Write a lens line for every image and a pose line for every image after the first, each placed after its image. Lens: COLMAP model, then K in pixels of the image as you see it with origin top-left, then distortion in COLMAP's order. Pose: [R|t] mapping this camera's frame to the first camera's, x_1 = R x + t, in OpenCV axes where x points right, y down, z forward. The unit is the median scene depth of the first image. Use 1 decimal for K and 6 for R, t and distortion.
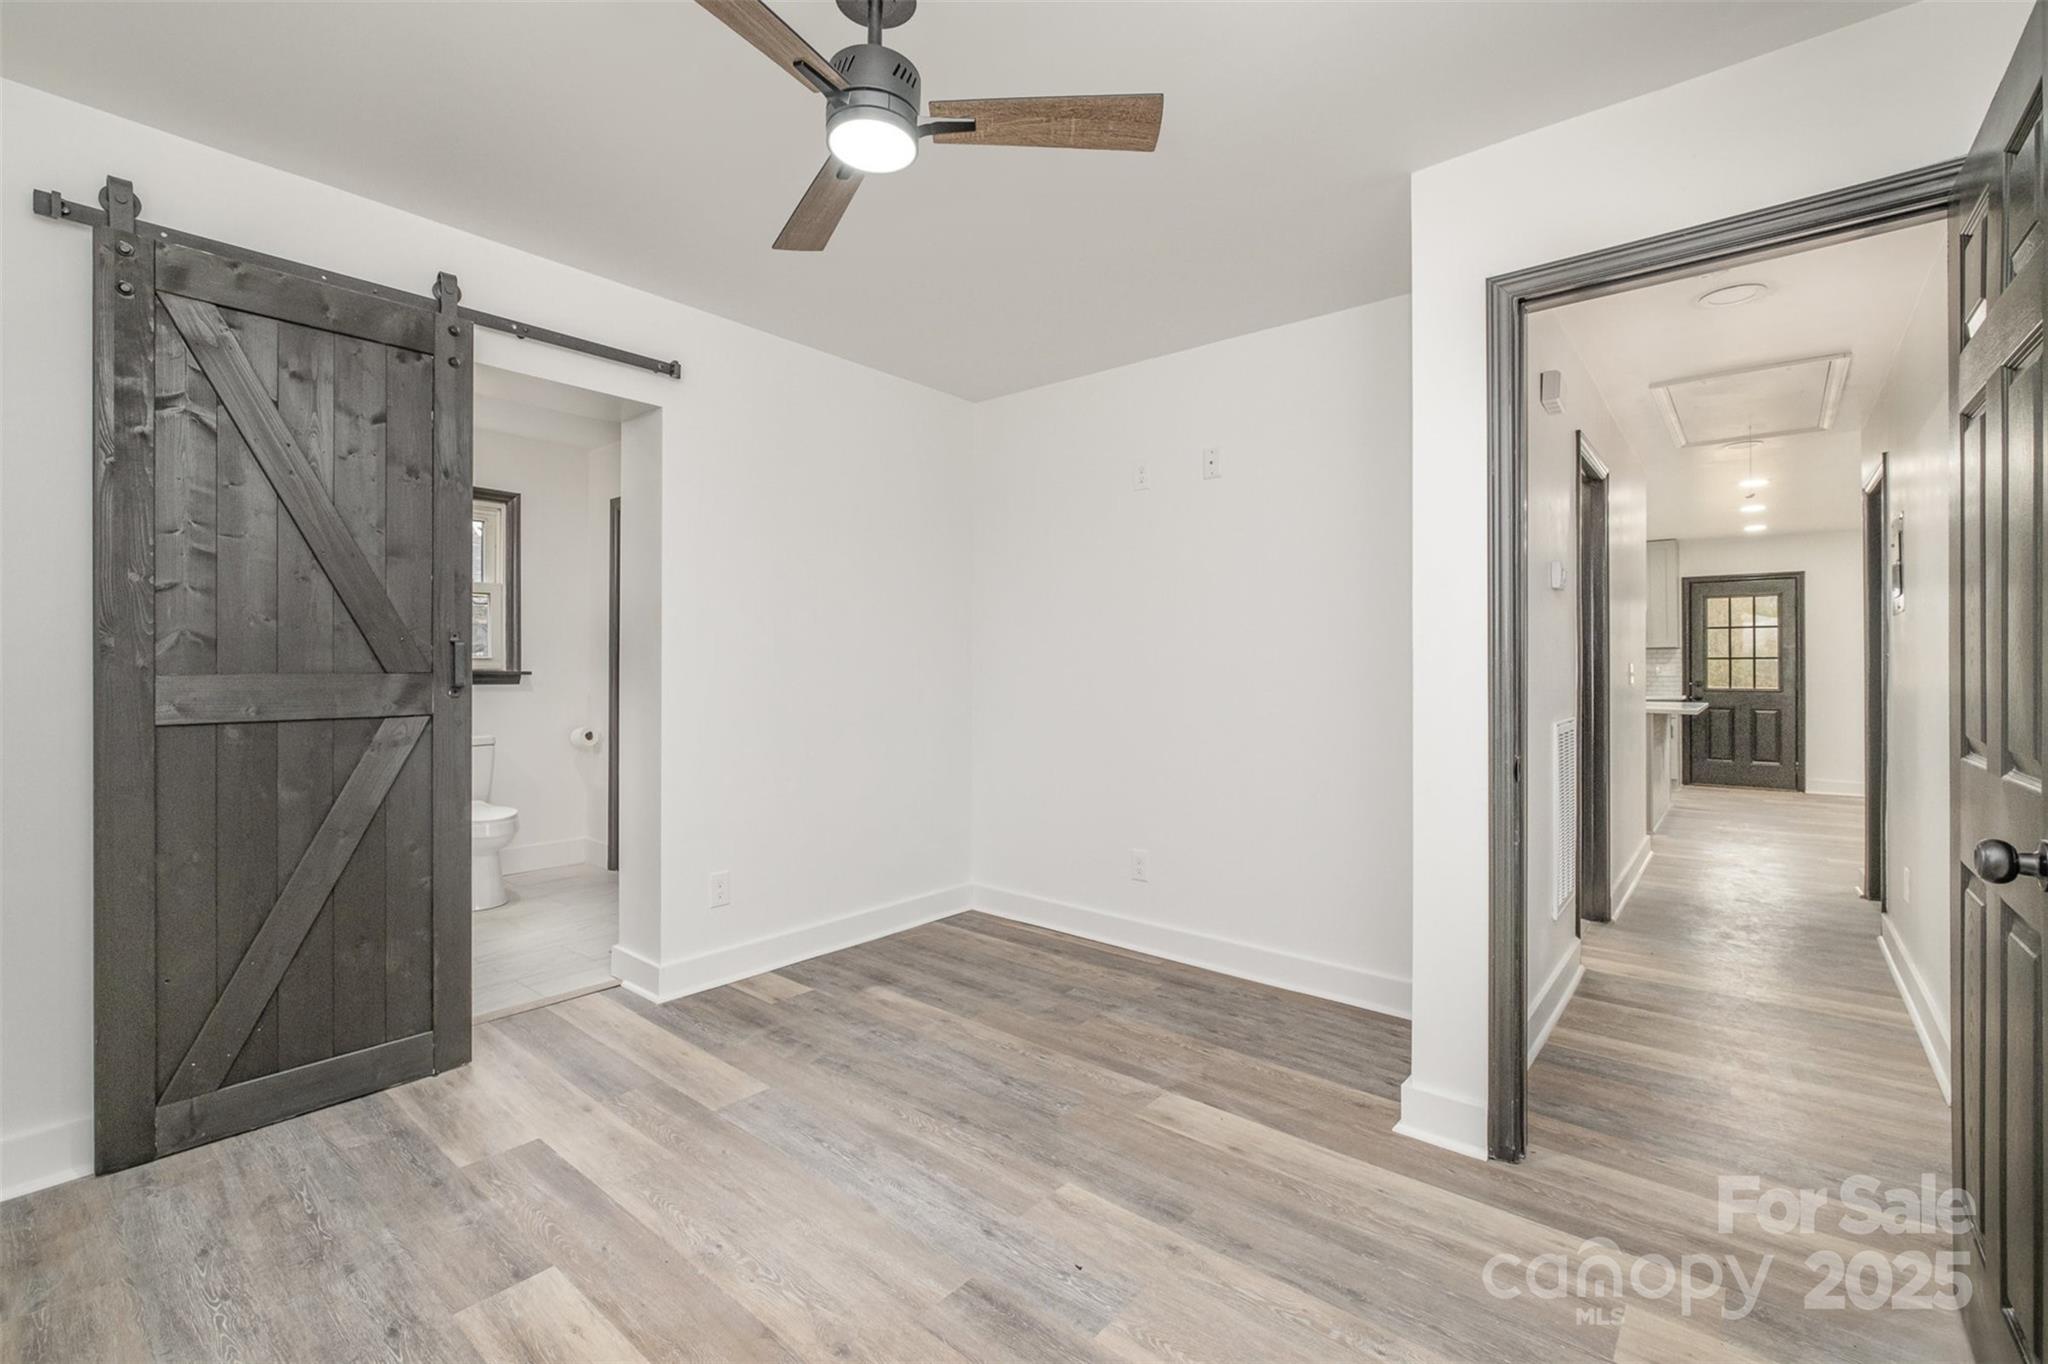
lens RADIAL K [[888.1, 0, 1021.4], [0, 888.1, 671.3], [0, 0, 1]] dist [-0.005356, -0.001051]
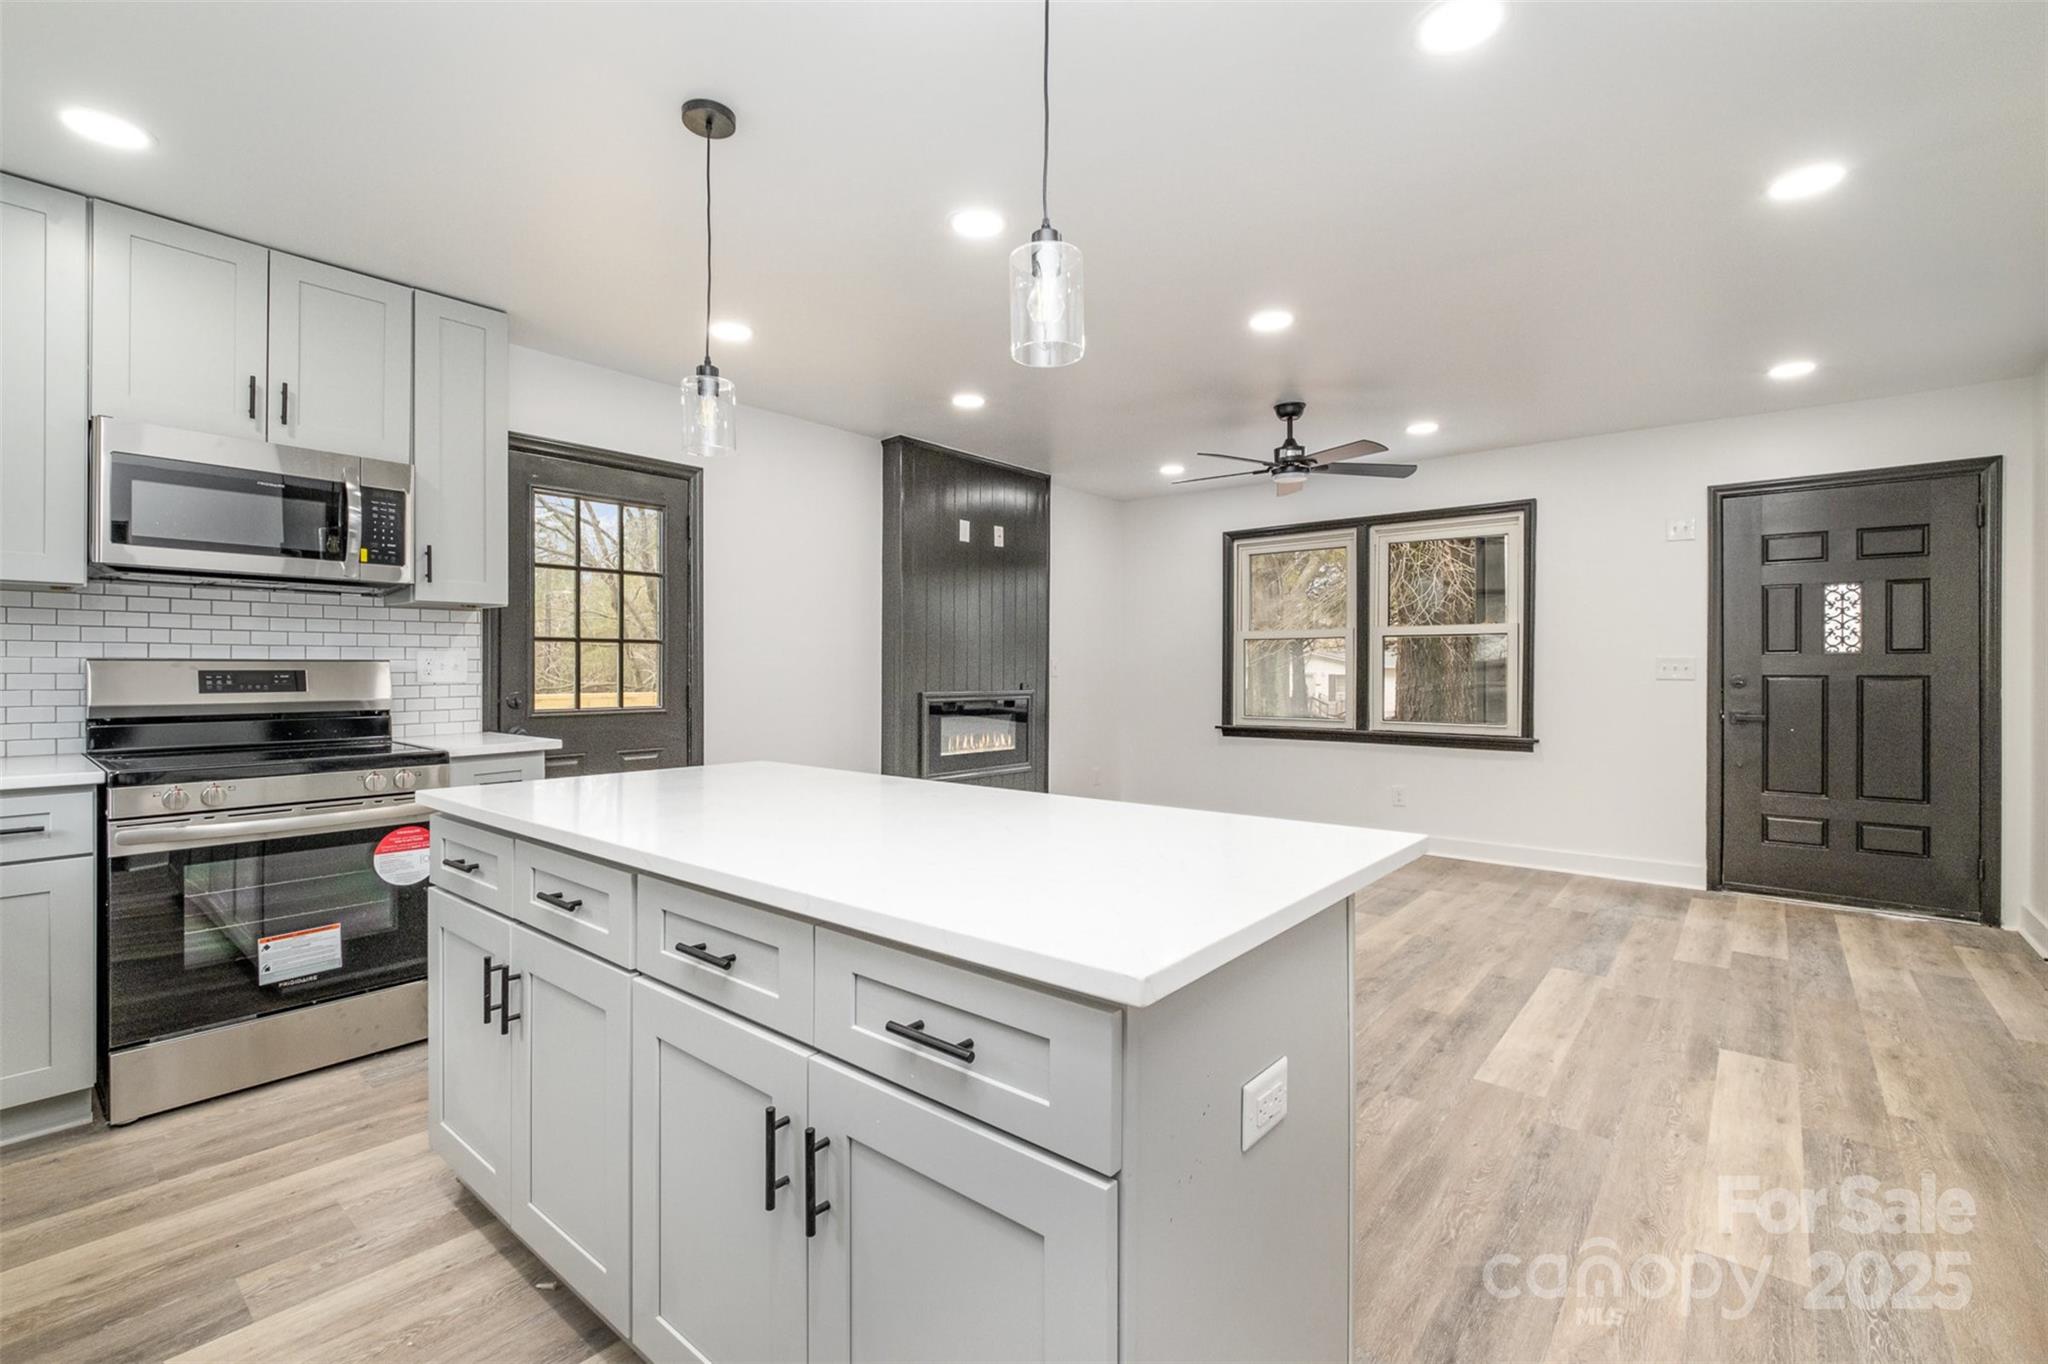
lens RADIAL K [[888.1, 0, 1022.1], [0, 888.1, 668.3], [0, 0, 1]] dist [-0.005356, -0.001051]
pose [[0.008783, -0.000917, 0.999961, 0.371784], [-0.002328, 0.999997, 0.000938, -0.001444], [-0.999959, -0.002336, 0.008781, 0.783146]]
